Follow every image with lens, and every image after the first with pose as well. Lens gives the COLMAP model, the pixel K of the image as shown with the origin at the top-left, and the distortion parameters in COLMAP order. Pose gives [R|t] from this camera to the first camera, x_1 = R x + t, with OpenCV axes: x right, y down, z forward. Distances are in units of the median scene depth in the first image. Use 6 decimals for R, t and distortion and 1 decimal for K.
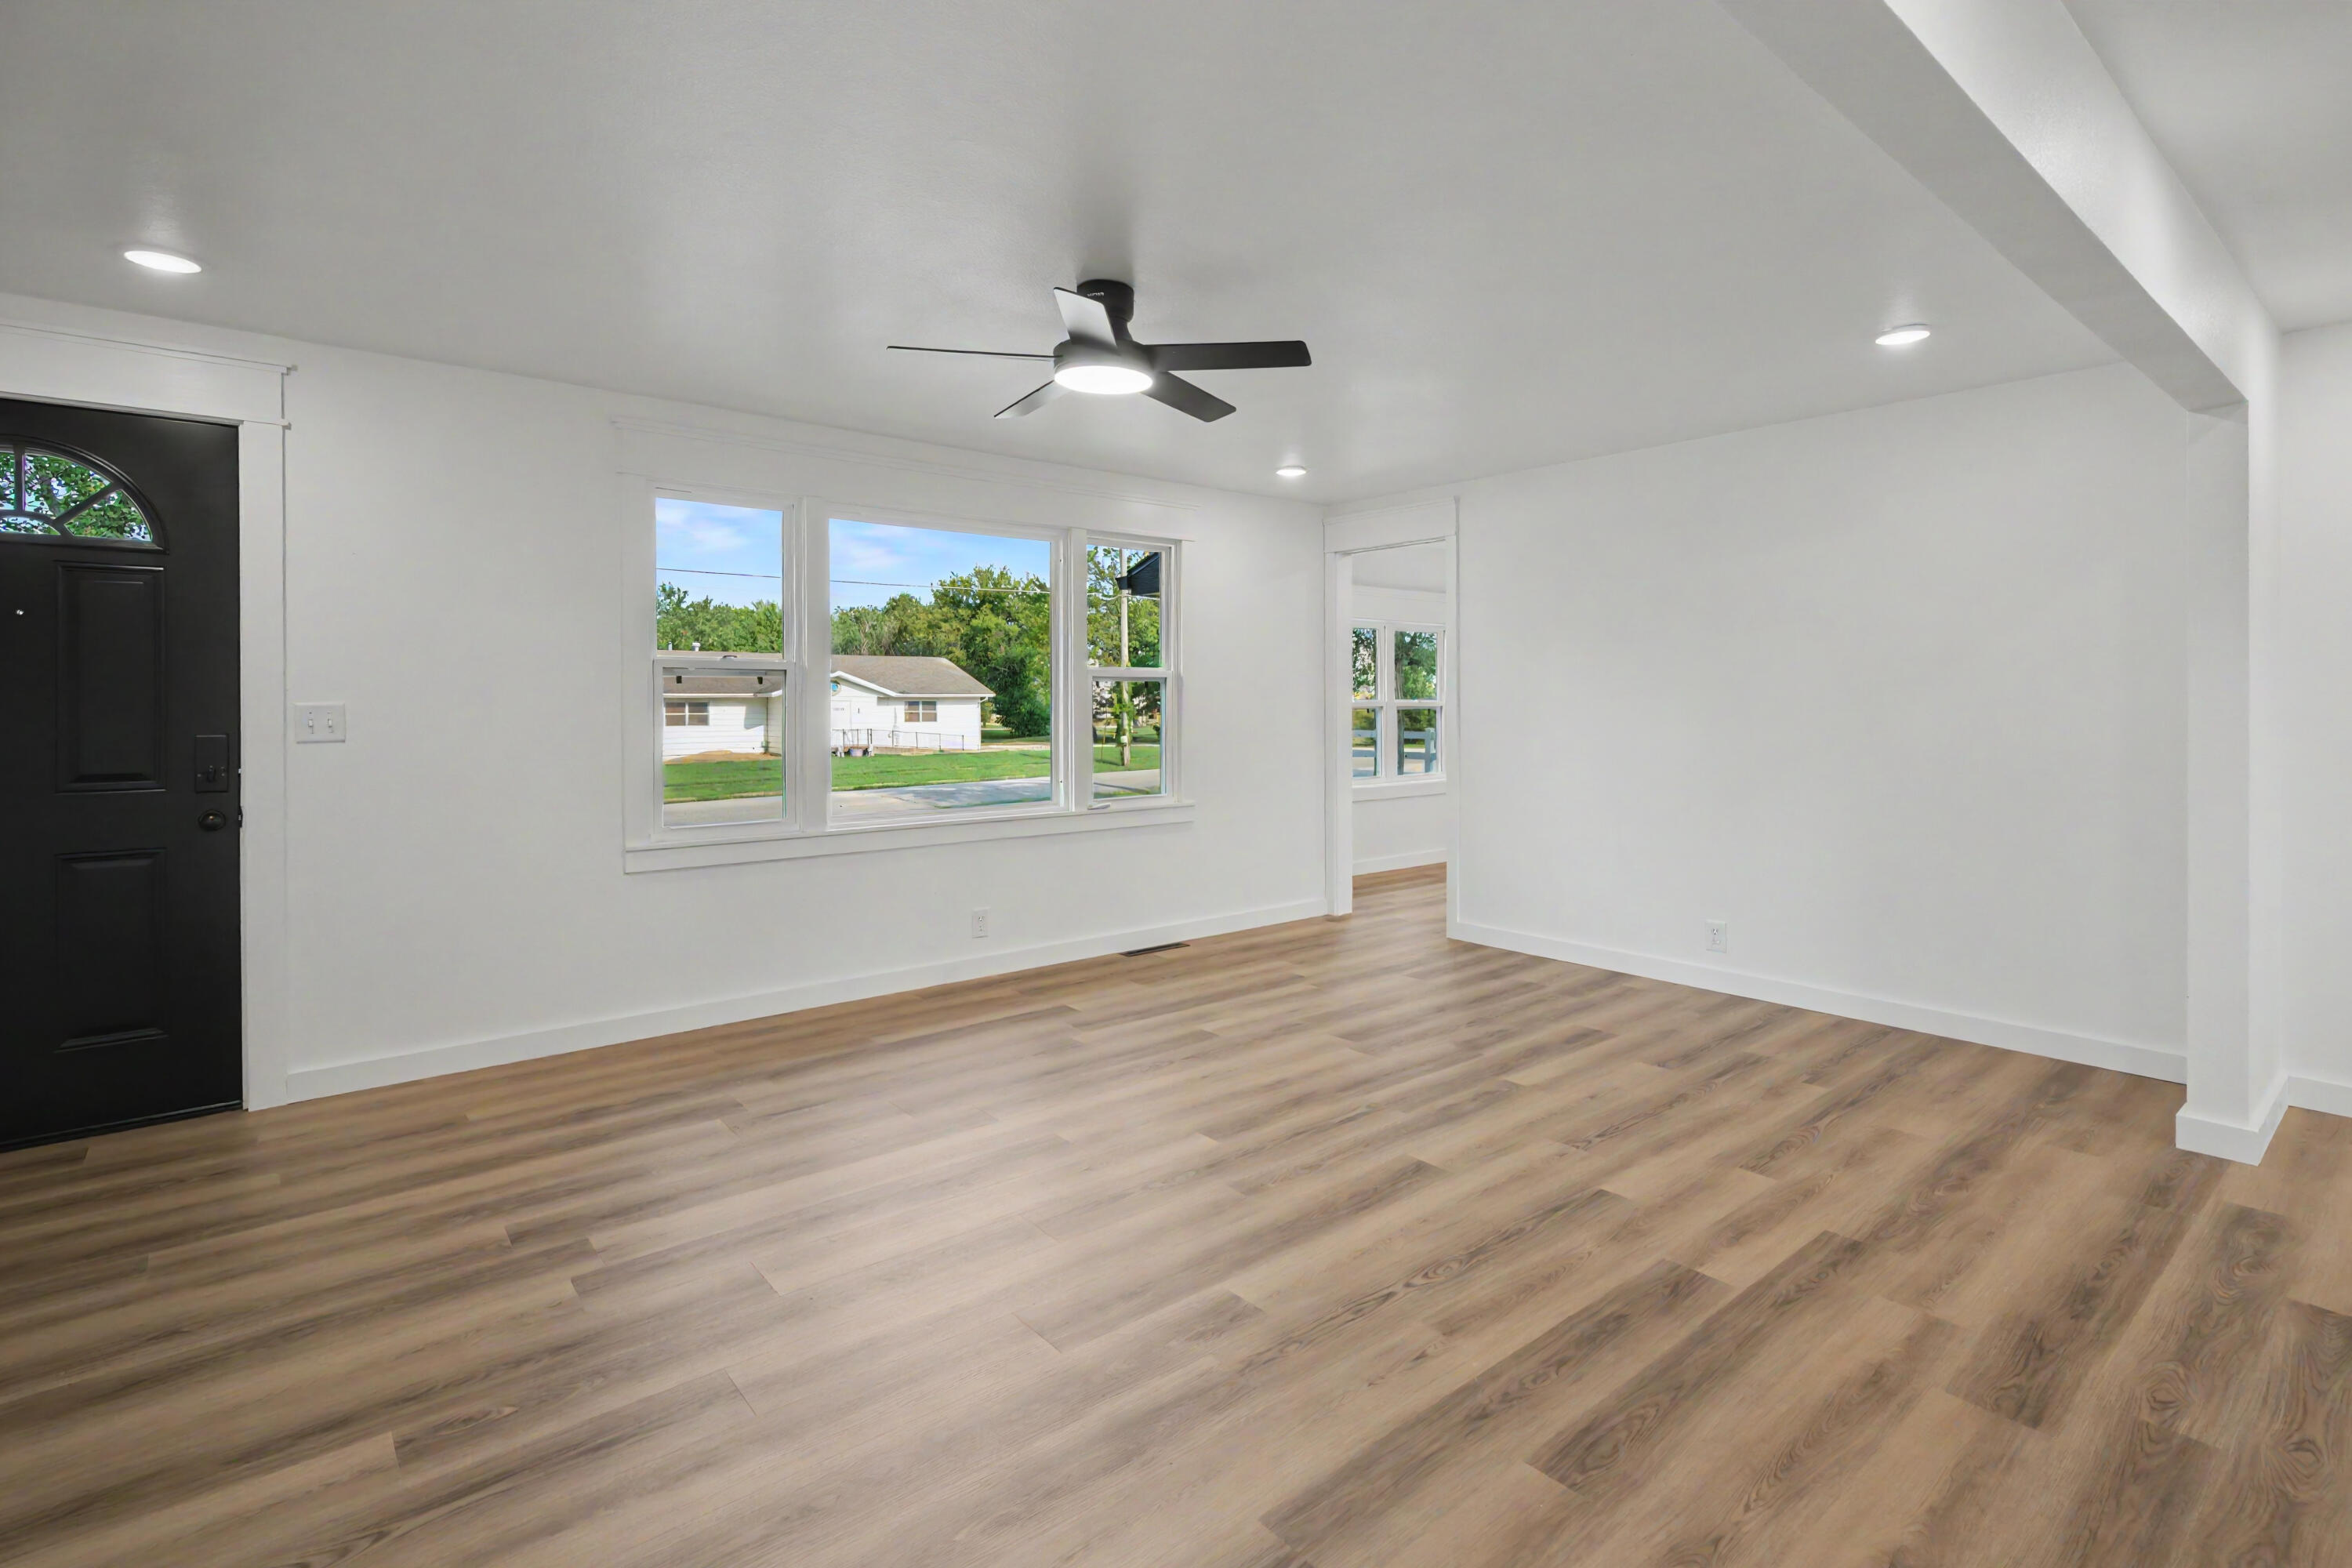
lens RADIAL K [[1116.9, 0, 1189.4], [0, 1116.9, 701.1], [0, 0, 1]] dist [0.001680, 0.000120]
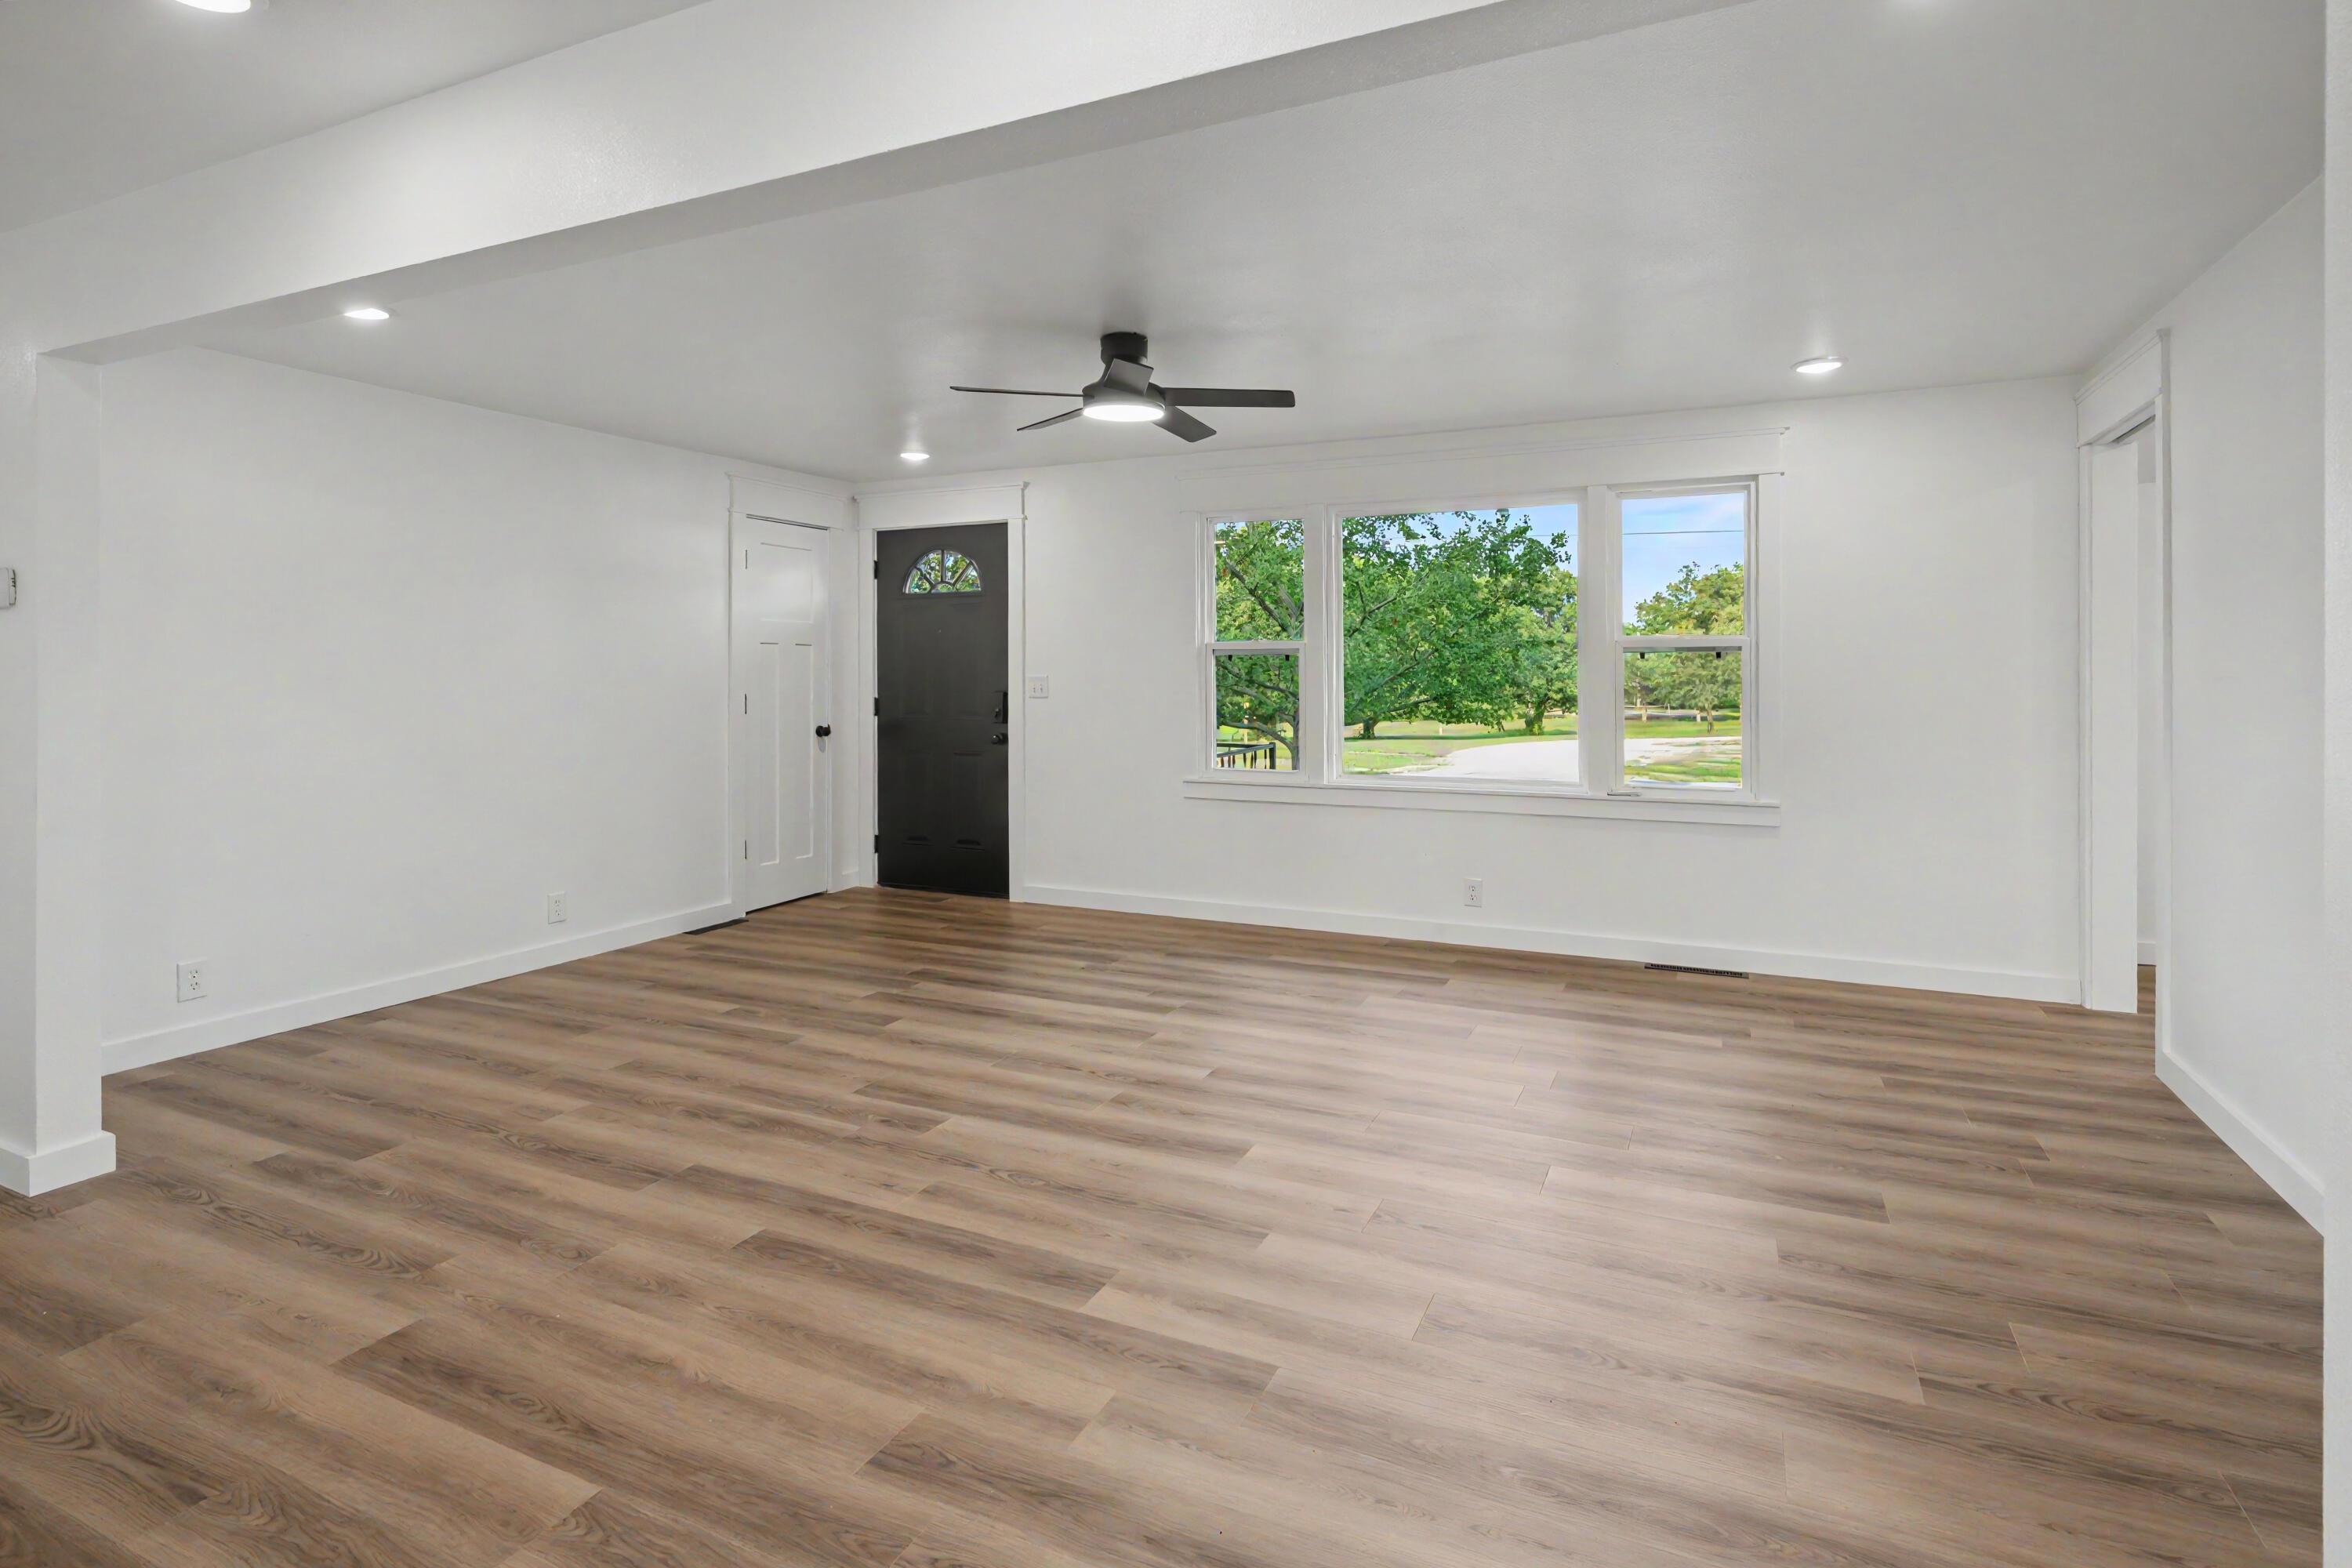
lens RADIAL K [[1129.1, 0, 1176.0], [0, 1129.1, 671.4], [0, 0, 1]] dist [0.001461, 0.000144]
pose [[0.426660, -0.000899, -0.904412, 1.383691], [0.002531, 0.999997, 0.000200, -0.015507], [0.904409, -0.002374, 0.426661, 0.661848]]
